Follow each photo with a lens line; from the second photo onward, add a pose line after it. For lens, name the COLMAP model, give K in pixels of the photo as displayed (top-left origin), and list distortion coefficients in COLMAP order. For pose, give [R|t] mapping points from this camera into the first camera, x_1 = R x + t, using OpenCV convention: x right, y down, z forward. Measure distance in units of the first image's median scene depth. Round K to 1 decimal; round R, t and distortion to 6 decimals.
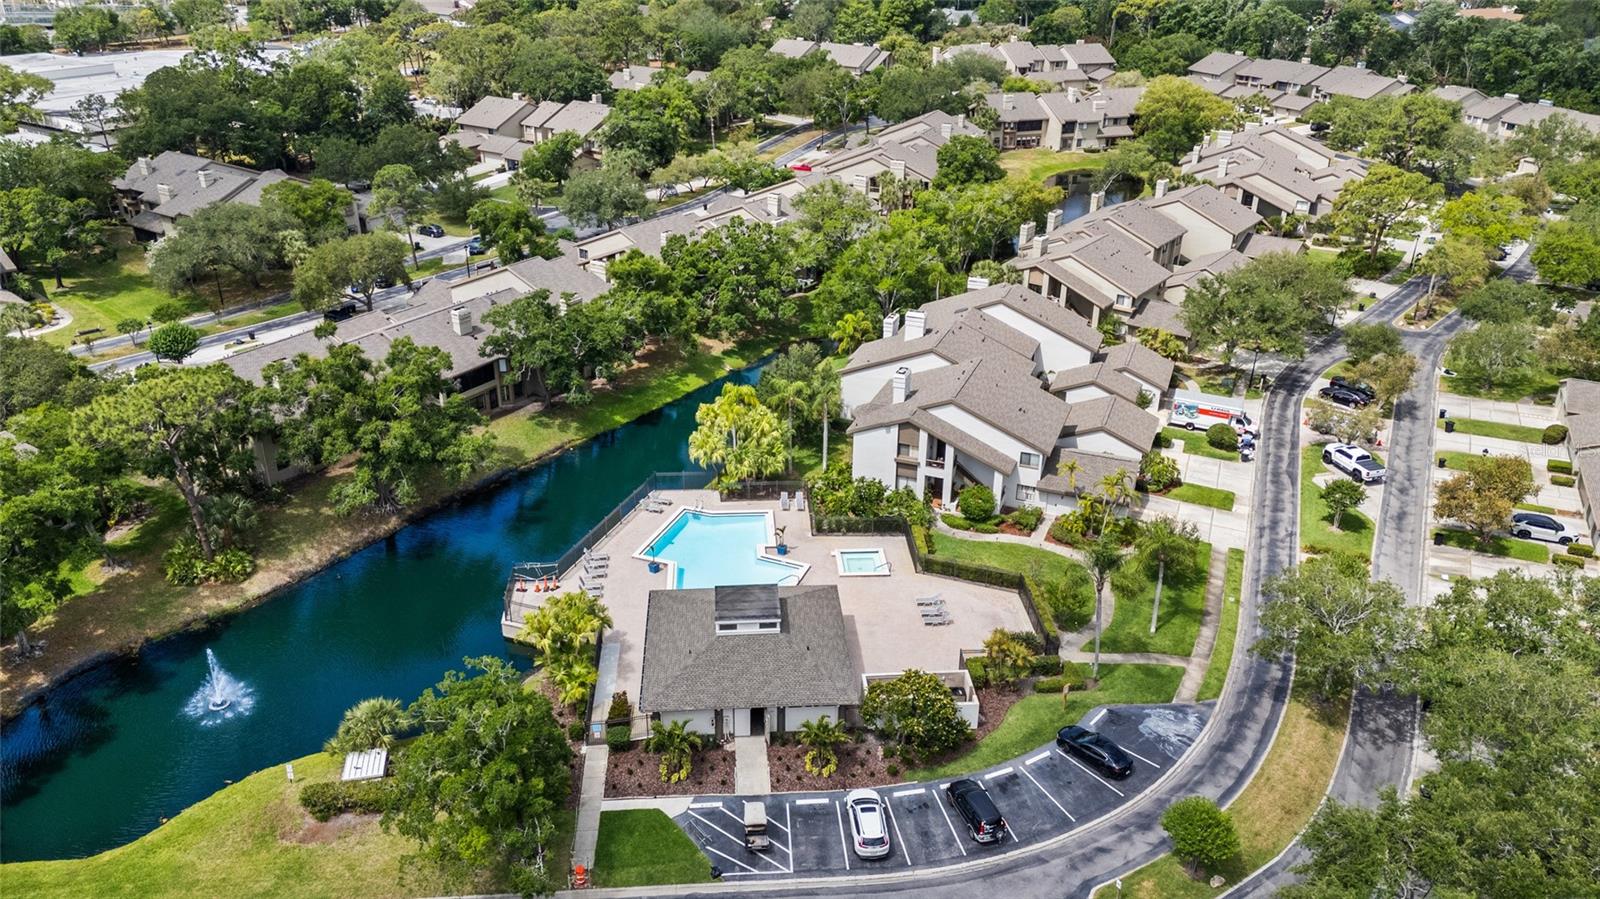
lens RADIAL K [[1157.5, 0, 800.0], [0, 1157.5, 449.5], [0, 0, 1]] dist [0.065288, -0.073164]
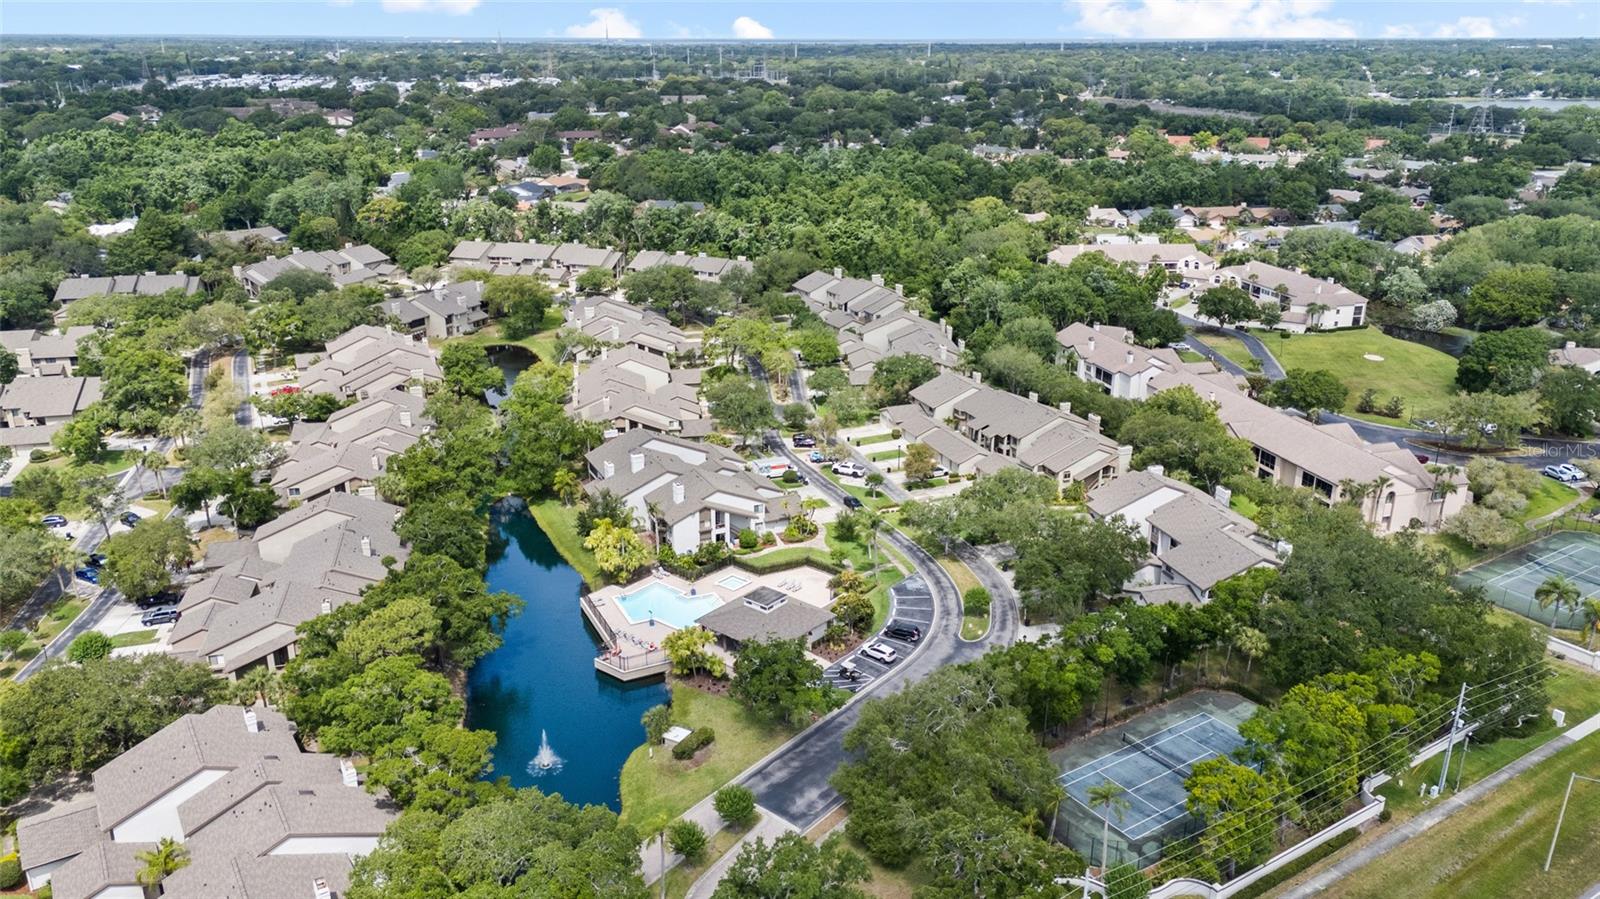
lens RADIAL K [[1157.5, 0, 800.0], [0, 1157.5, 449.5], [0, 0, 1]] dist [0.065288, -0.073164]
pose [[0.686321, -0.249142, 0.683295, -0.995775], [0.319450, 0.947285, 0.024533, -0.104497], [-0.653388, 0.201441, 0.729730, -0.416855]]
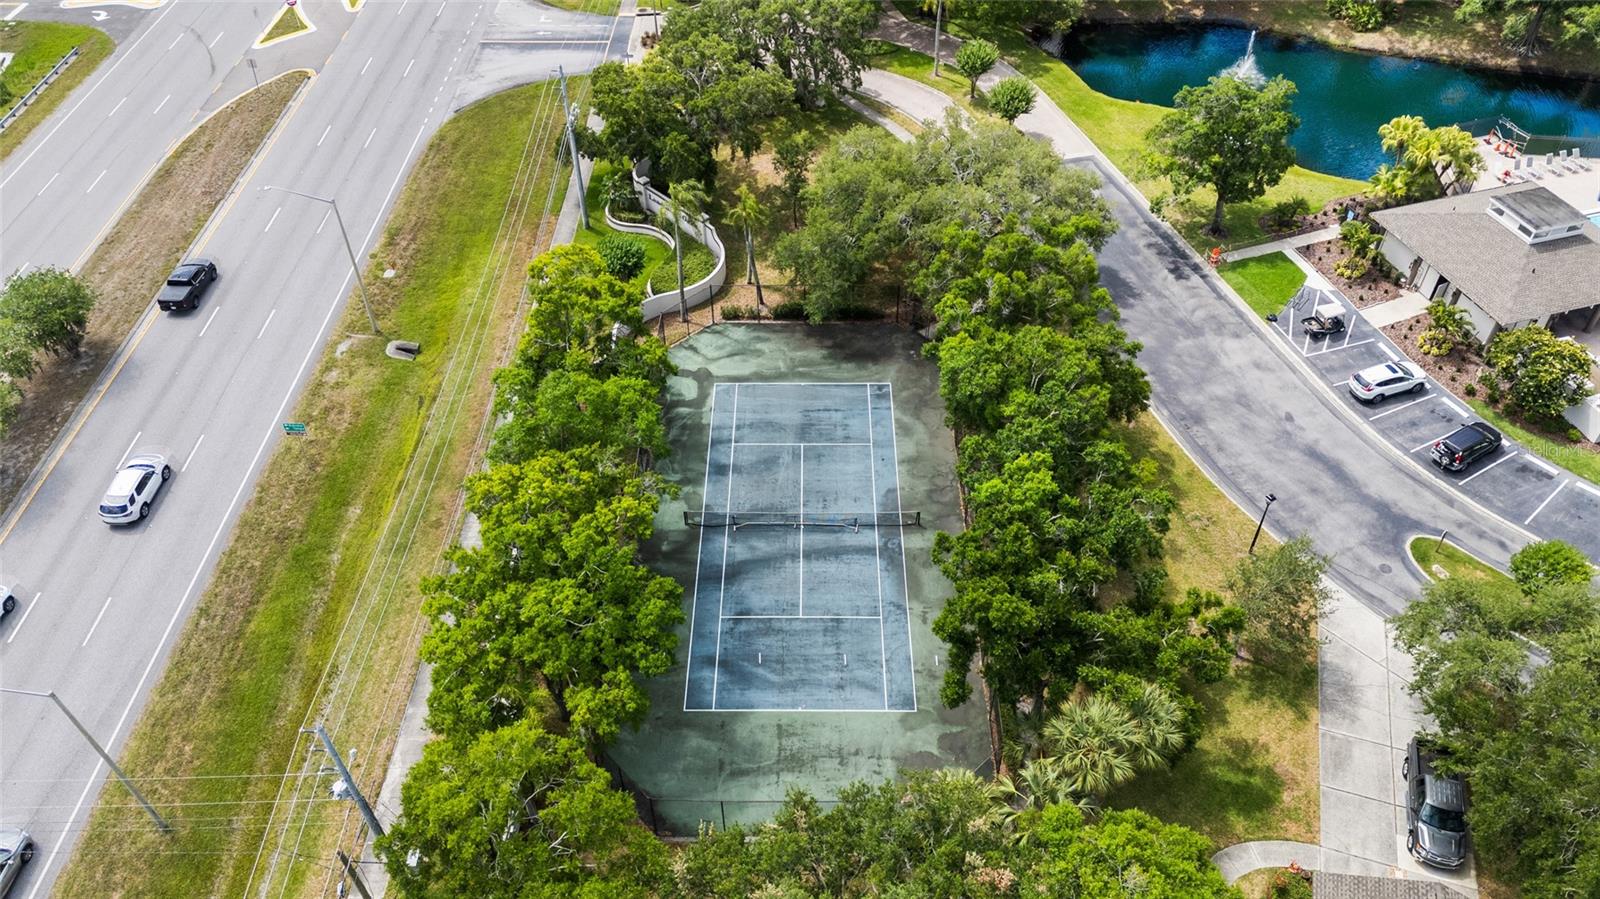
lens RADIAL K [[1157.5, 0, 800.0], [0, 1157.5, 449.5], [0, 0, 1]] dist [0.065288, -0.073164]
pose [[0.221337, 0.669514, -0.709056, 0.501512], [-0.397509, 0.725884, 0.561319, -0.024445], [0.890504, 0.157616, 0.426803, 0.020311]]
